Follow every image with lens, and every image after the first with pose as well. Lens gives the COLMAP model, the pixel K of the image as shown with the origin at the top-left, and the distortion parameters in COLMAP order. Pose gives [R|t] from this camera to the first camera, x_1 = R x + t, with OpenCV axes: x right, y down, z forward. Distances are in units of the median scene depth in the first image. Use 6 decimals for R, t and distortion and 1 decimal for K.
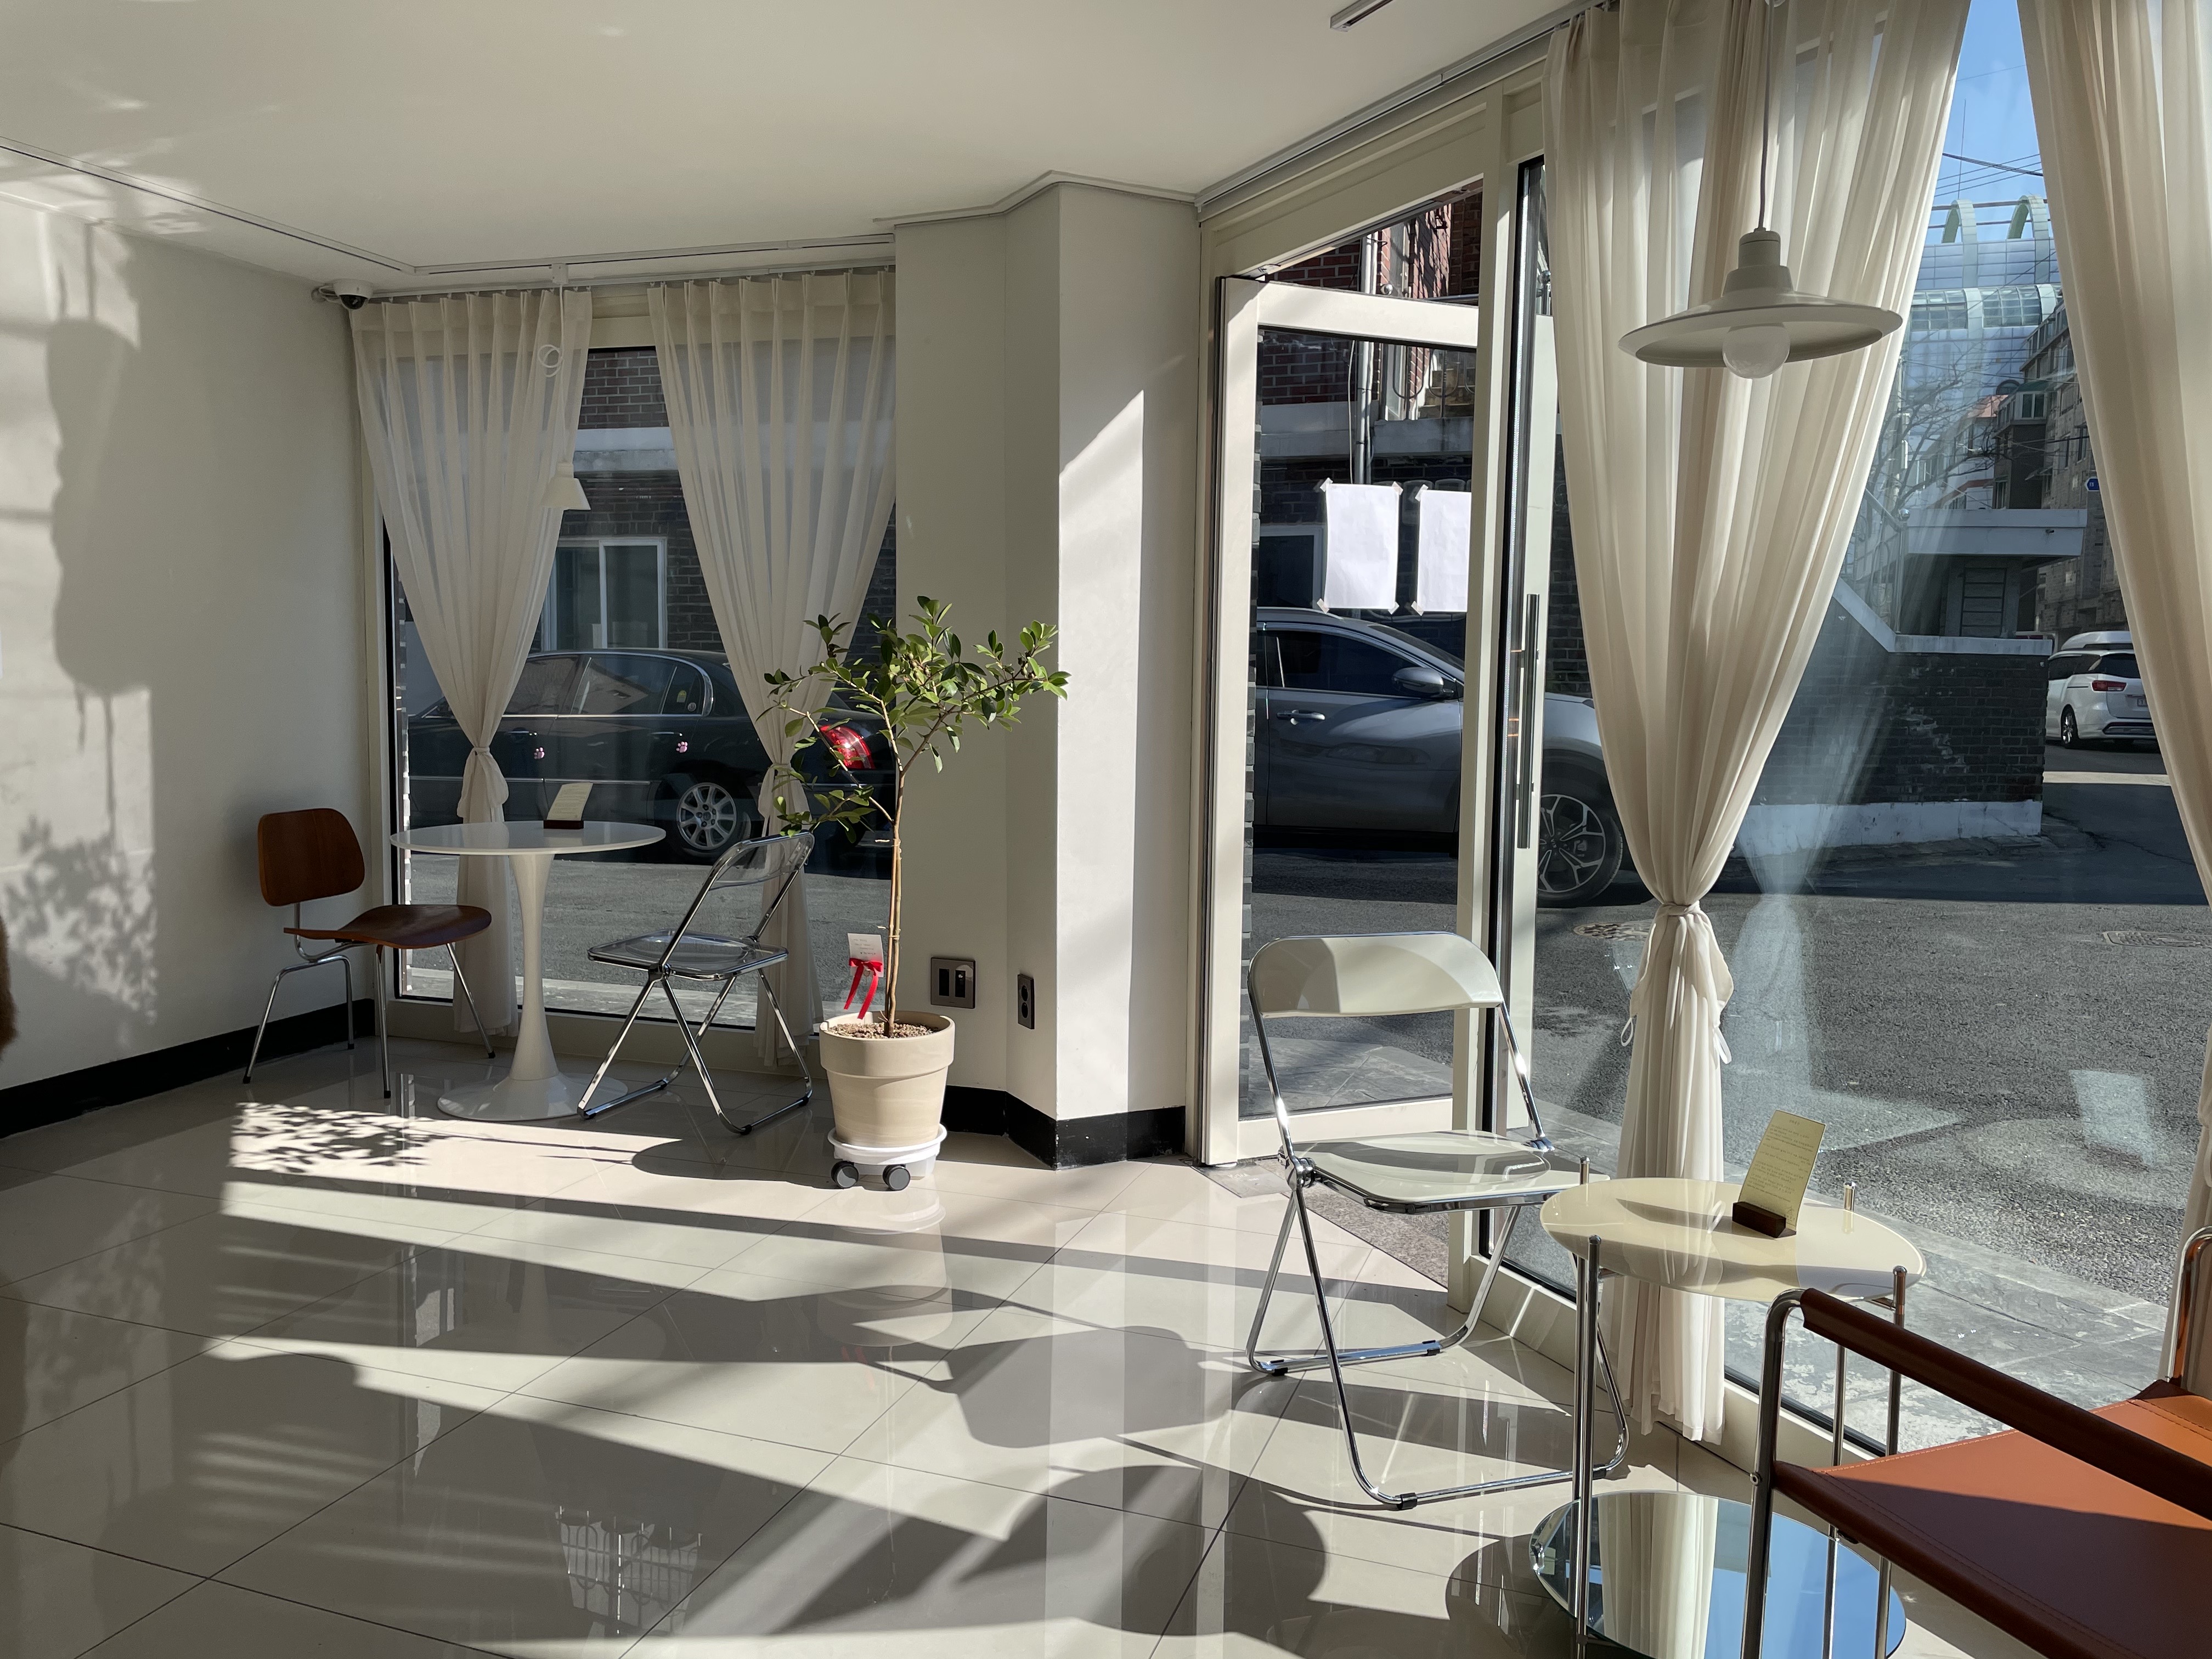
lens RADIAL K [[1682.6, 0, 1100.5], [0, 1682.6, 794.9], [0, 0, 1]] dist [0.097655, -0.118770]
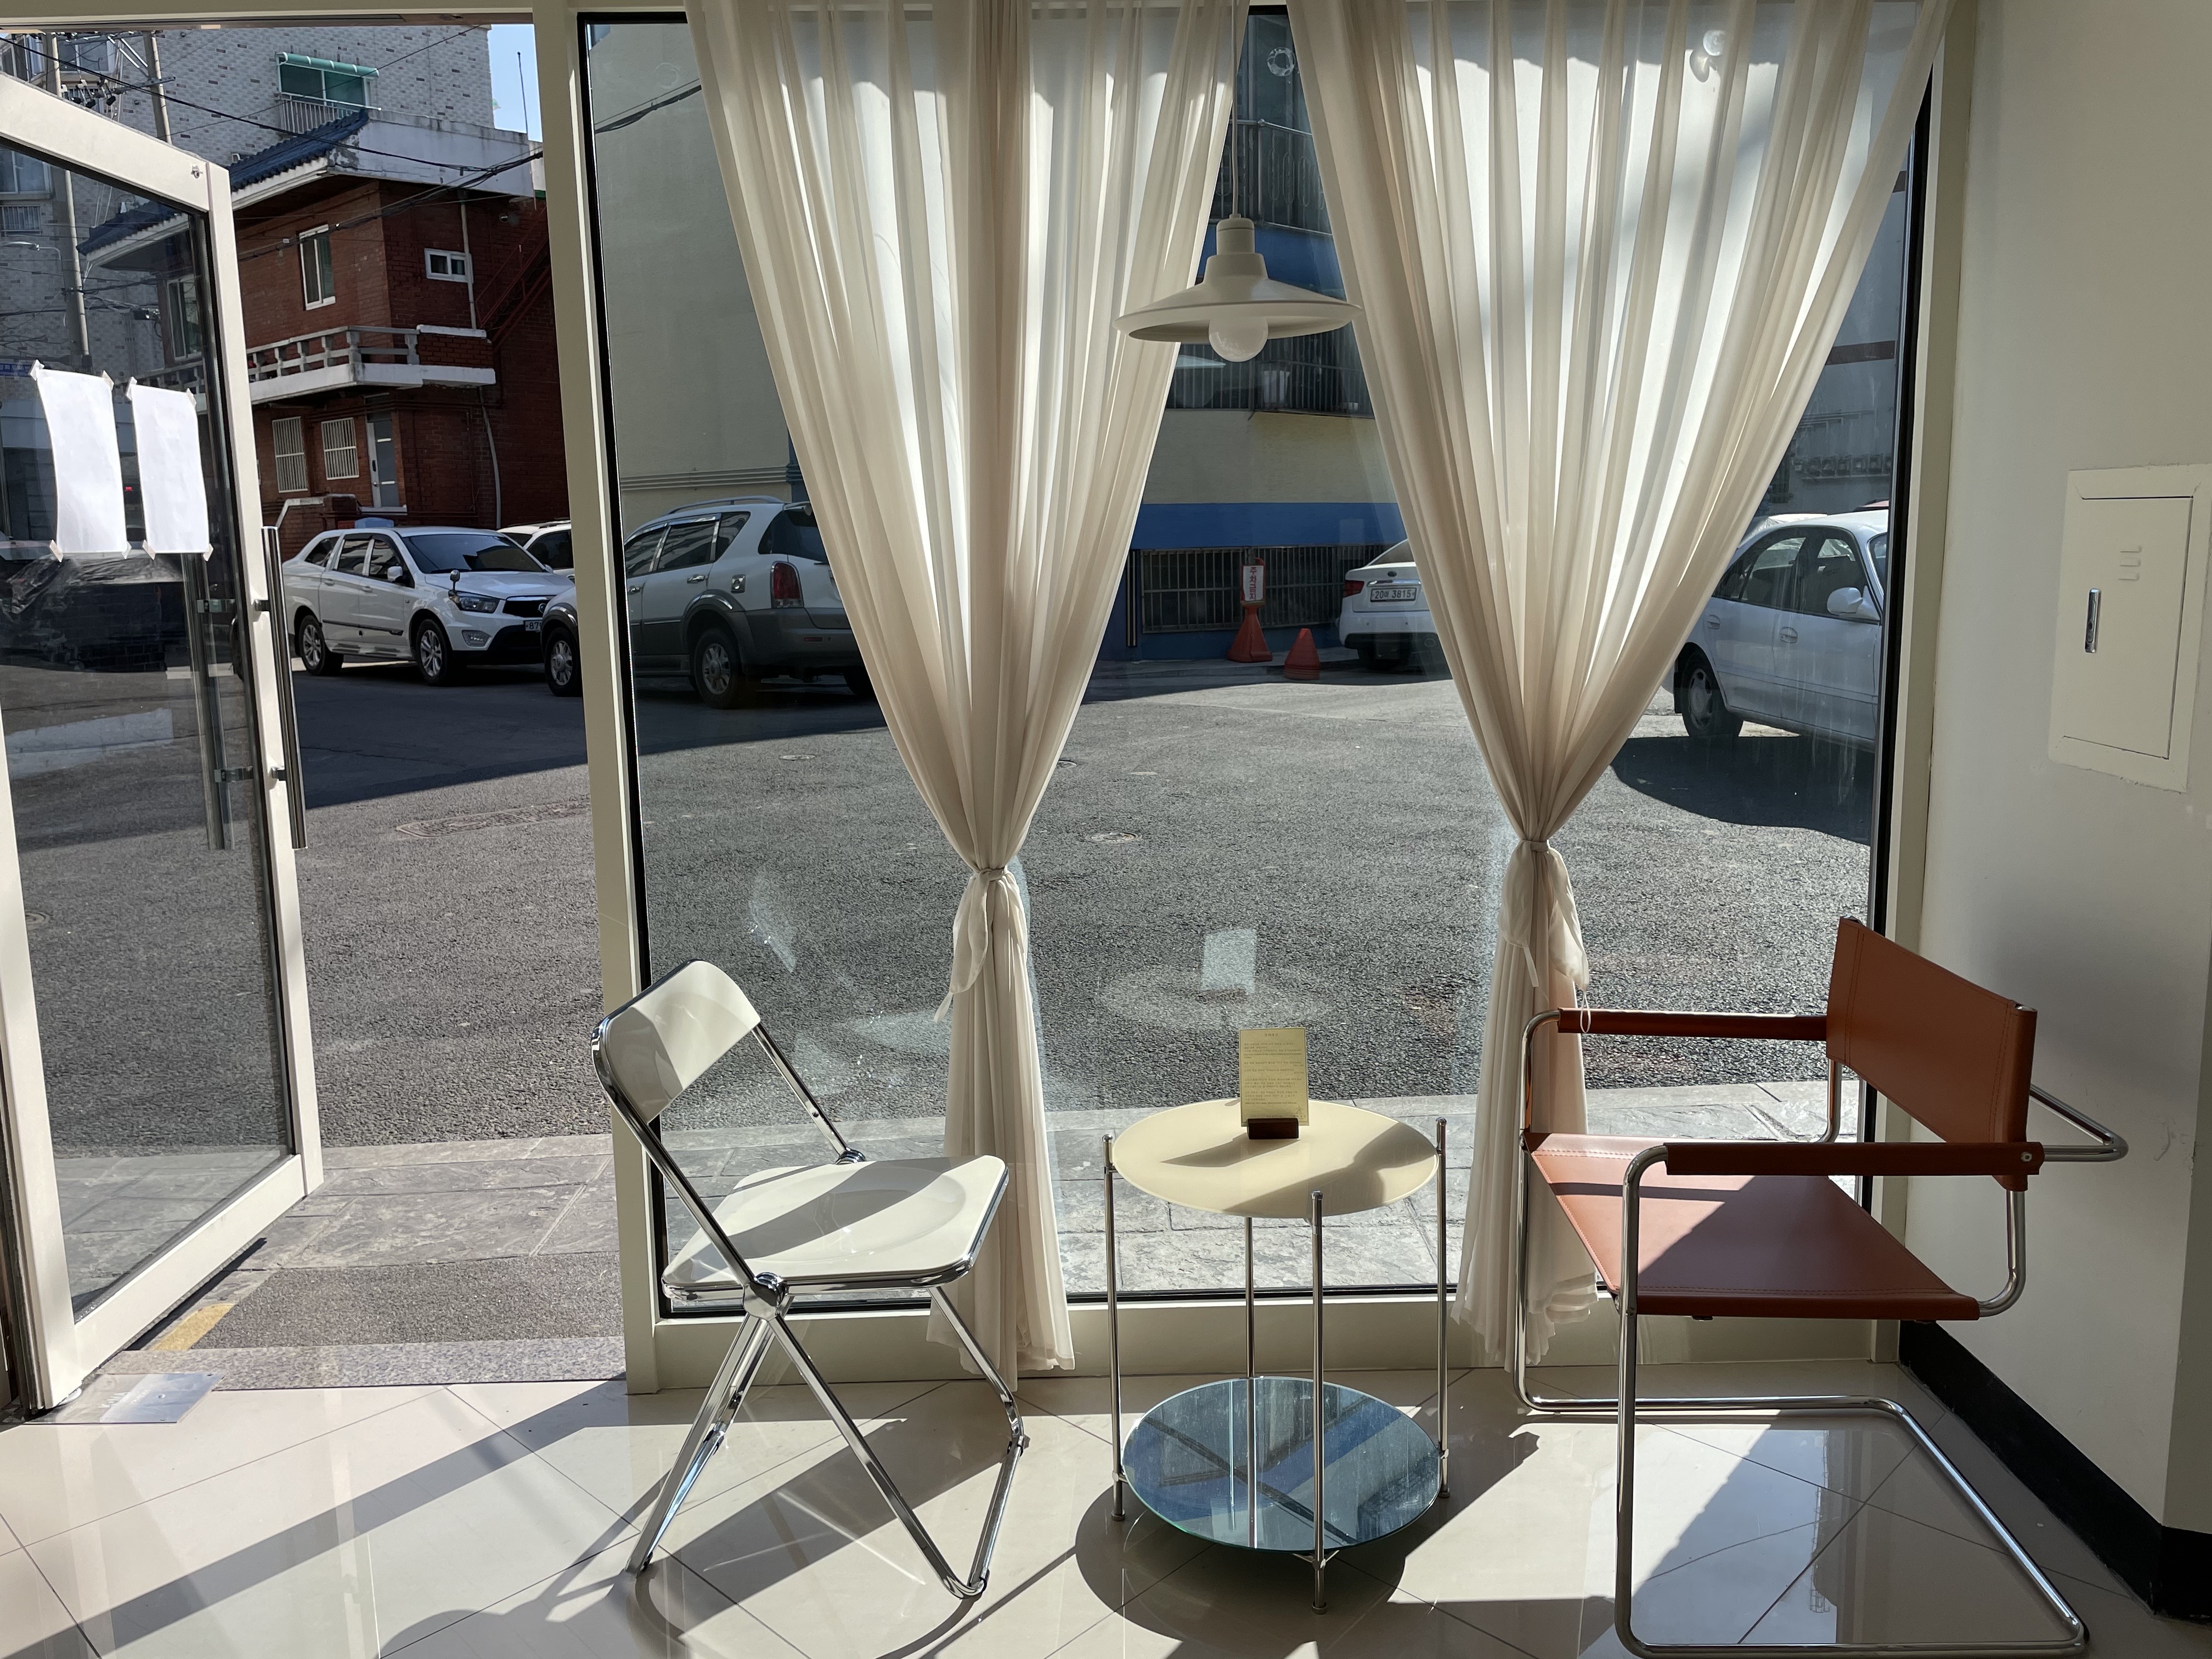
lens RADIAL K [[1682.6, 0, 1100.5], [0, 1682.6, 794.9], [0, 0, 1]] dist [0.097655, -0.118770]
pose [[0.419143, -0.156729, 0.894290, -0.508304], [0.098319, 0.987031, 0.126901, -0.097173], [-0.902581, 0.034736, 0.429117, 0.520748]]
